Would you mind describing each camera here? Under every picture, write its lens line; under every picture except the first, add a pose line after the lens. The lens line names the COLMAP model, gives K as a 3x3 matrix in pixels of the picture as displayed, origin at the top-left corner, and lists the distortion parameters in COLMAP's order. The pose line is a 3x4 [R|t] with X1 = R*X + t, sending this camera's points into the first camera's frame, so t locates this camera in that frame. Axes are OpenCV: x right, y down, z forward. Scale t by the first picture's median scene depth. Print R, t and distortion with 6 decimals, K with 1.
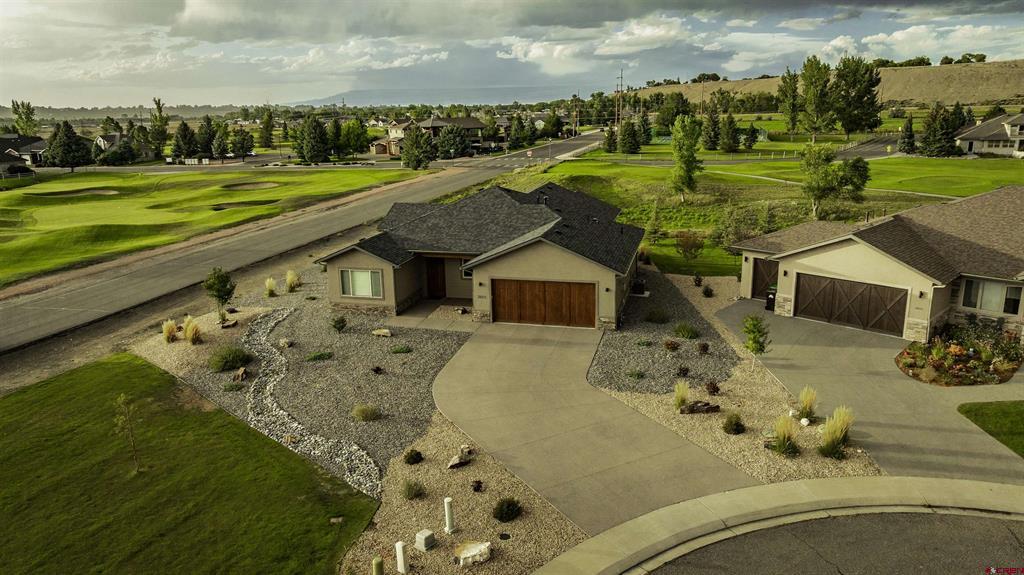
lens RADIAL K [[726.5, 0, 512.0], [0, 726.5, 287.5], [0, 0, 1]] dist [-0.033199, 0.032418]
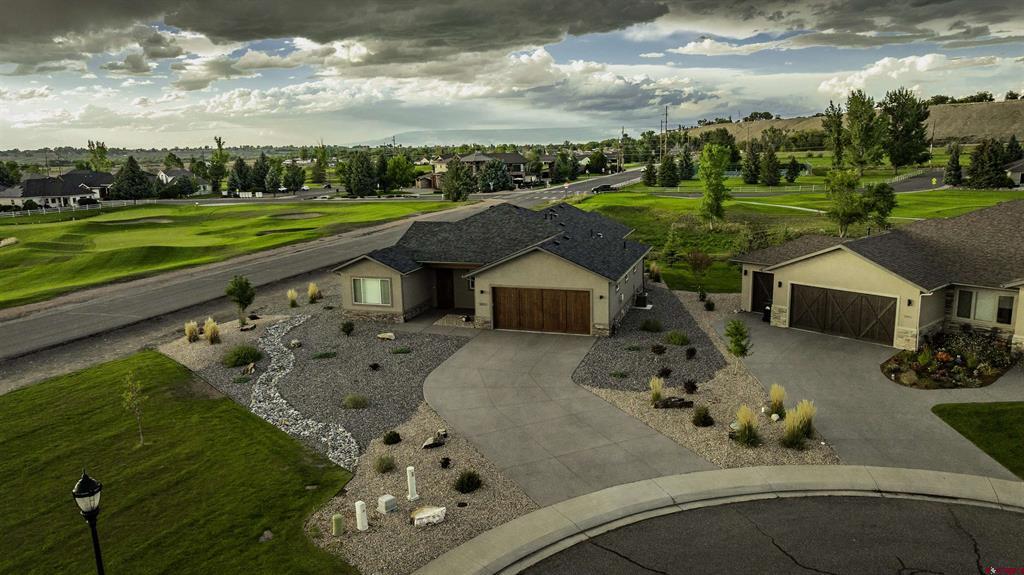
lens RADIAL K [[726.5, 0, 512.0], [0, 726.5, 287.5], [0, 0, 1]] dist [-0.033199, 0.032418]
pose [[0.997477, 0.009531, -0.070352, 0.072495], [-0.013246, 0.998532, -0.052529, 0.042588], [0.069749, 0.053328, 0.996138, -0.040433]]
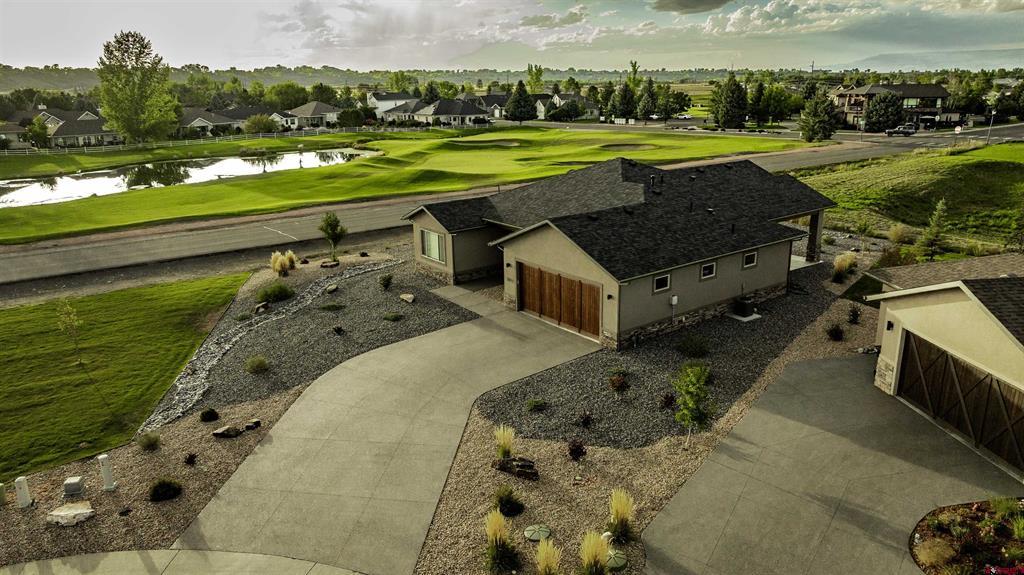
lens RADIAL K [[726.5, 0, 512.0], [0, 726.5, 287.5], [0, 0, 1]] dist [-0.033199, 0.032418]
pose [[0.784117, 0.179257, -0.594161, 0.482729], [-0.151714, 0.983697, 0.096561, -0.063021], [0.601783, 0.014427, 0.798529, 0.291889]]
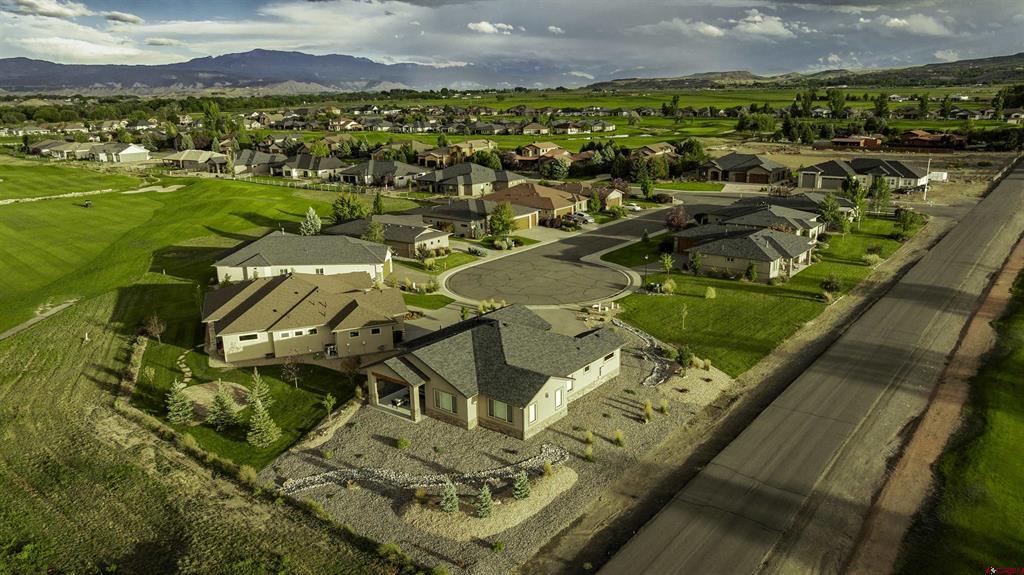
lens RADIAL K [[726.5, 0, 512.0], [0, 726.5, 287.5], [0, 0, 1]] dist [-0.033199, 0.032418]
pose [[-0.913864, -0.064915, 0.400797, -0.709849], [0.139637, 0.876671, 0.460379, -0.979062], [-0.381253, 0.476690, -0.792094, 2.429234]]
